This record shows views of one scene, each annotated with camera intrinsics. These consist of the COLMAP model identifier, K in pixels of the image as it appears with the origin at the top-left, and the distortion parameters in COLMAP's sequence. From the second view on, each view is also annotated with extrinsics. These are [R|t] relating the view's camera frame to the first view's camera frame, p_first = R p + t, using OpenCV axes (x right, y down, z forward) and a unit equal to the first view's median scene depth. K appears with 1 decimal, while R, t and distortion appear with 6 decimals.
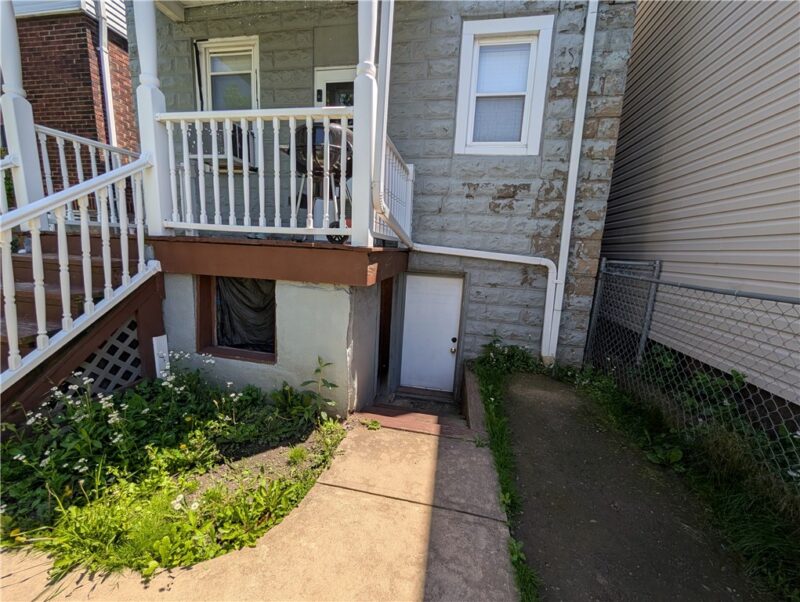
lens RADIAL K [[303.8, 0, 400.6], [0, 303.8, 300.9], [0, 0, 1]] dist [-0.002624, 0.000565]
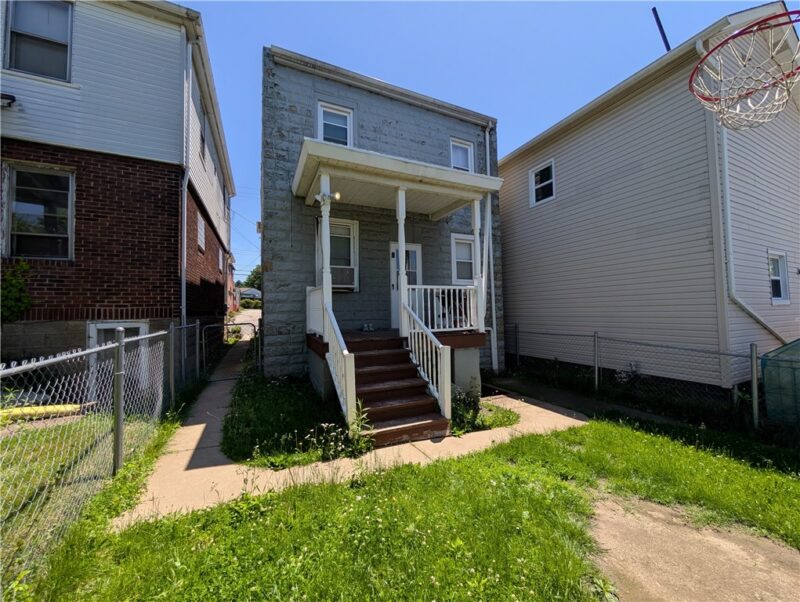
lens RADIAL K [[303.8, 0, 402.3], [0, 303.8, 300.6], [0, 0, 1]] dist [-0.002624, 0.000565]
pose [[0.808034, -0.044425, 0.587458, -1.473488], [0.157295, 0.977223, -0.142455, -0.112145], [-0.567749, 0.207513, 0.796617, -0.557795]]
